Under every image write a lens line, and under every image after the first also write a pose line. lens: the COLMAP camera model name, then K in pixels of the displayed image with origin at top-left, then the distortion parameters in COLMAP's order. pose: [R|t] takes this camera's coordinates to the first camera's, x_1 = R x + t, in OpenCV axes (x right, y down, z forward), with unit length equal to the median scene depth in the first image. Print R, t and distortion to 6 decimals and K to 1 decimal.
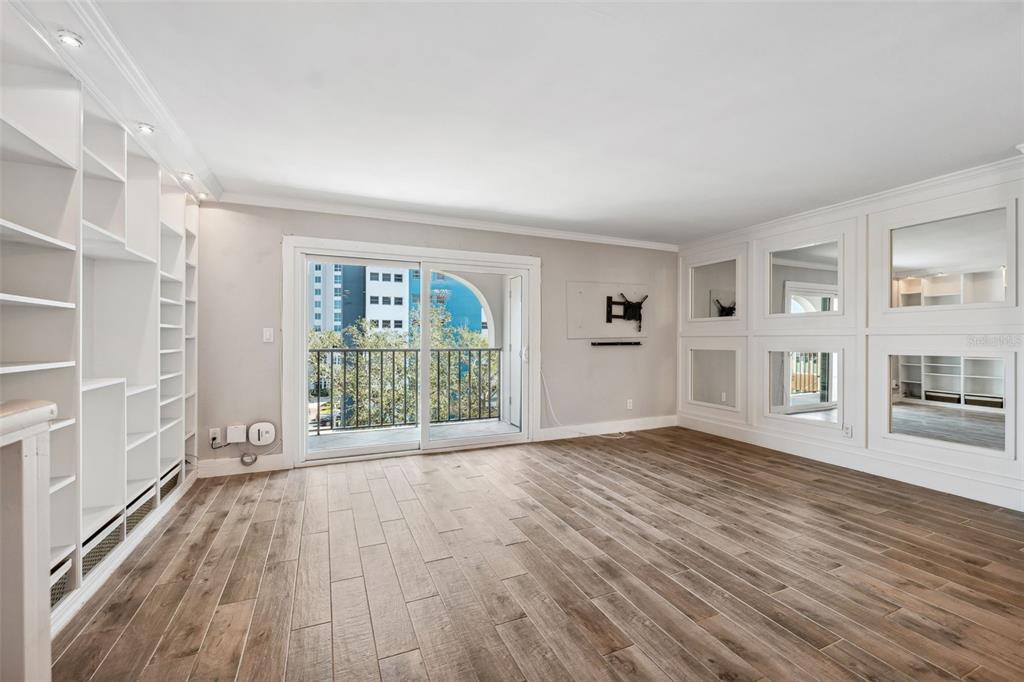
lens RADIAL K [[420.3, 0, 509.9], [0, 420.3, 339.4], [0, 0, 1]] dist [-0.007411, 0.000732]
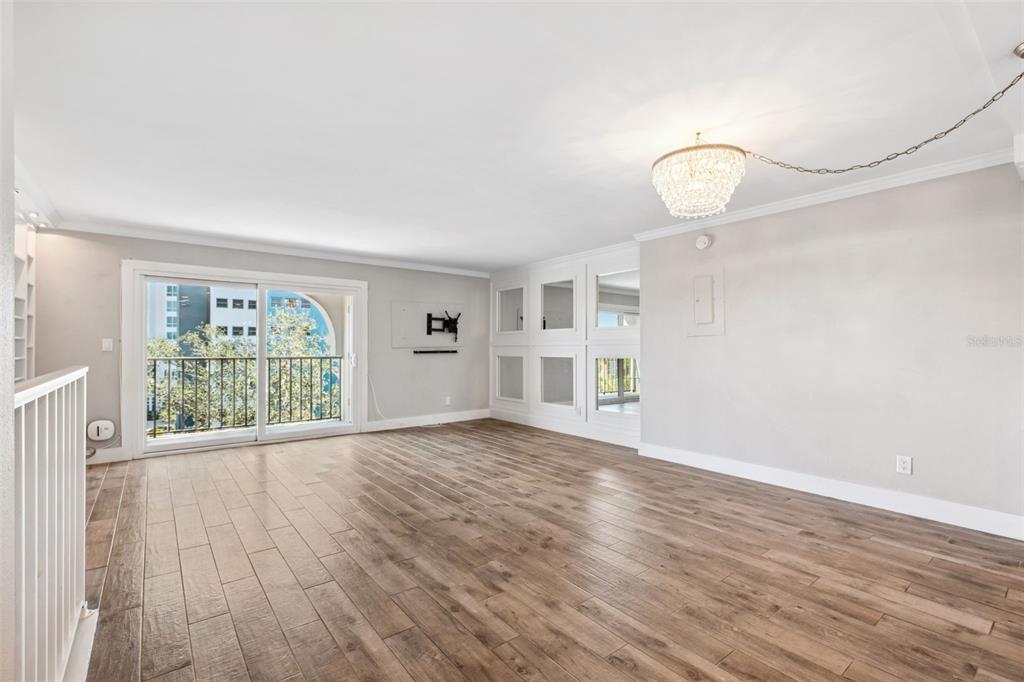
lens RADIAL K [[454.6, 0, 511.3], [0, 454.6, 348.0], [0, 0, 1]] dist [0.000432, -0.000183]
pose [[0.968346, -0.001143, 0.249610, 0.146798], [0.001555, 0.999998, -0.001452, 0.001511], [-0.249607, 0.001795, 0.968345, -0.380447]]
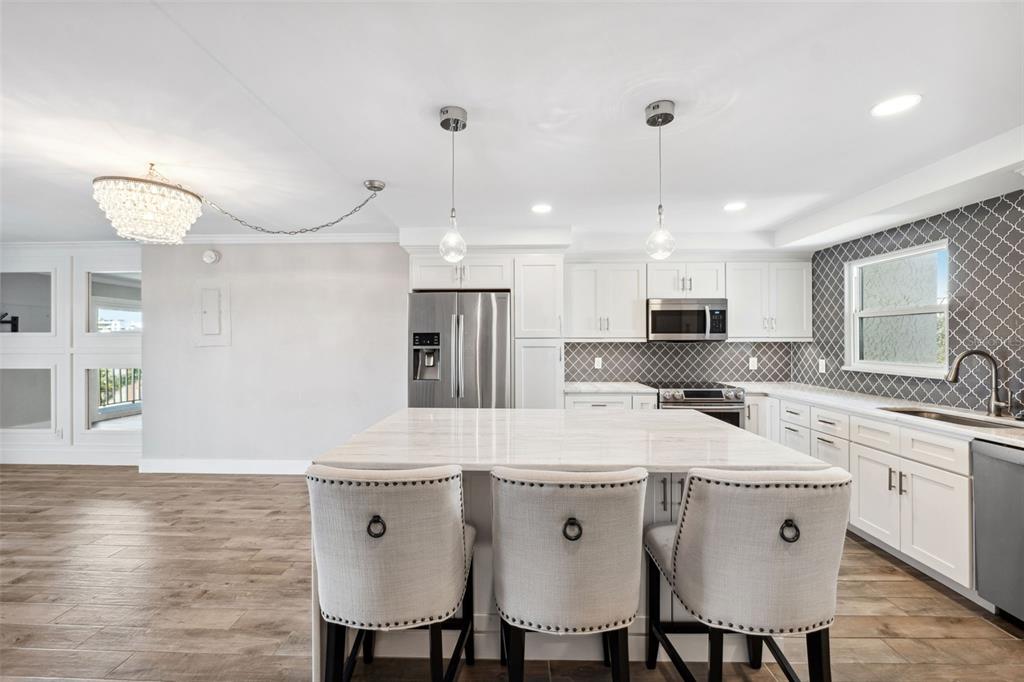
lens RADIAL K [[420.3, 0, 509.9], [0, 420.3, 339.4], [0, 0, 1]] dist [-0.007411, 0.000732]
pose [[0.426523, -0.001913, 0.904474, 0.220869], [0.003216, 0.999995, 0.000599, -0.037222], [-0.904471, 0.002654, 0.426527, -0.540011]]
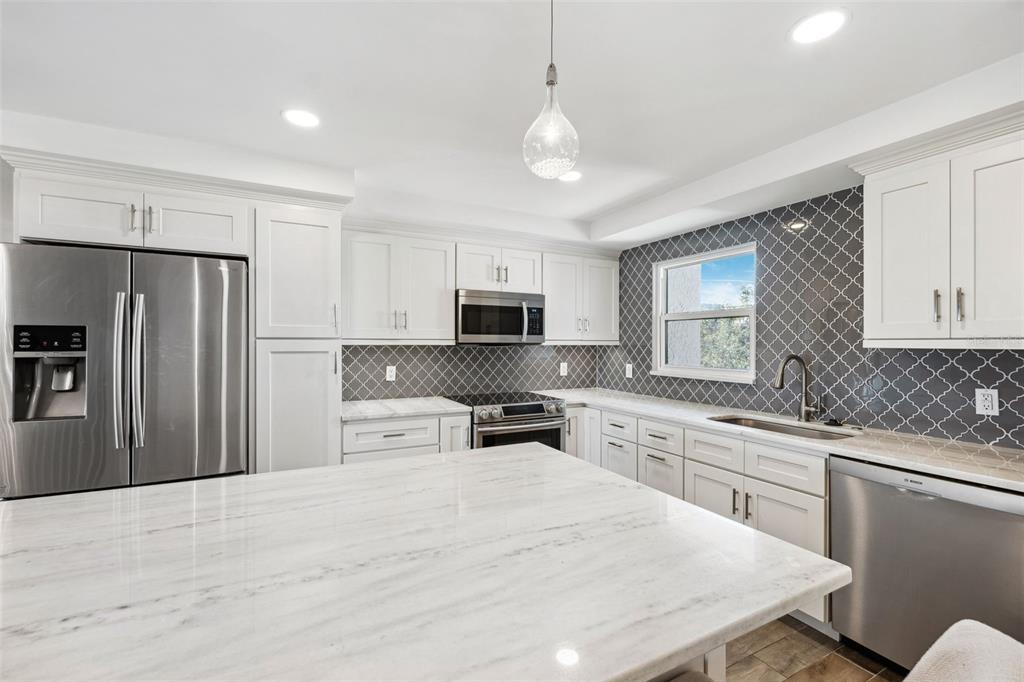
lens RADIAL K [[430.7, 0, 508.2], [0, 430.7, 343.9], [0, 0, 1]] dist [-0.002941, -0.000363]
pose [[-0.056847, -0.005433, 0.998368, 0.435980], [-0.003774, 0.999979, 0.005227, -0.036031], [-0.998376, -0.003471, -0.056867, -0.470313]]
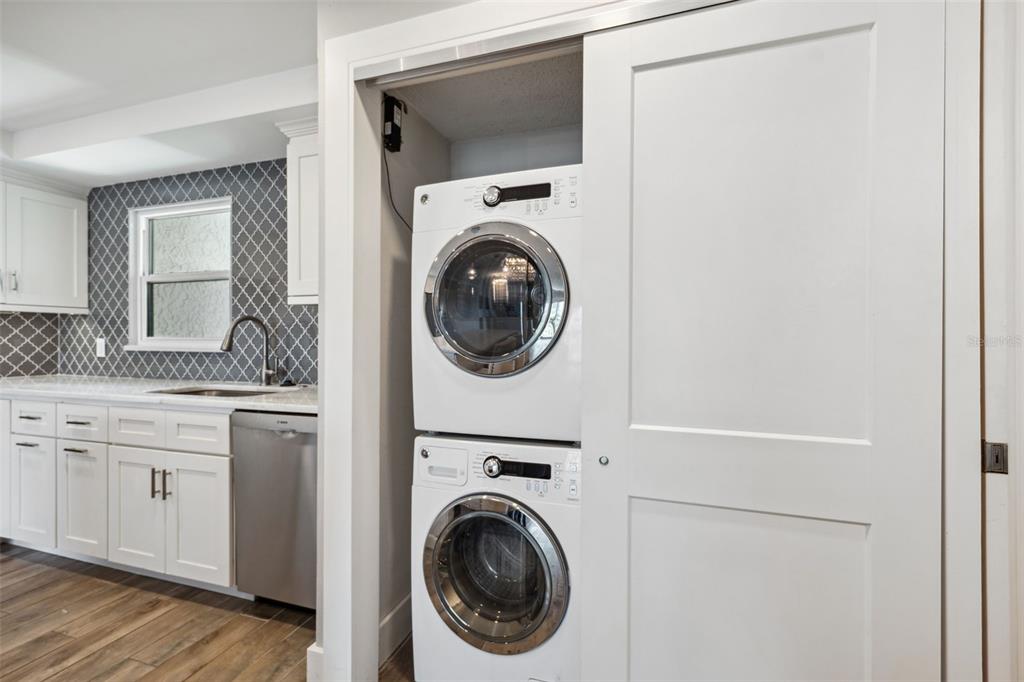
lens RADIAL K [[458.8, 0, 510.7], [0, 458.8, 338.1], [0, 0, 1]] dist [0.001769, 0.000342]
pose [[-0.741967, -0.004210, 0.670423, 0.358483], [-0.003745, 0.999991, 0.002134, 0.001292], [-0.670426, -0.000927, -0.741976, -0.651716]]
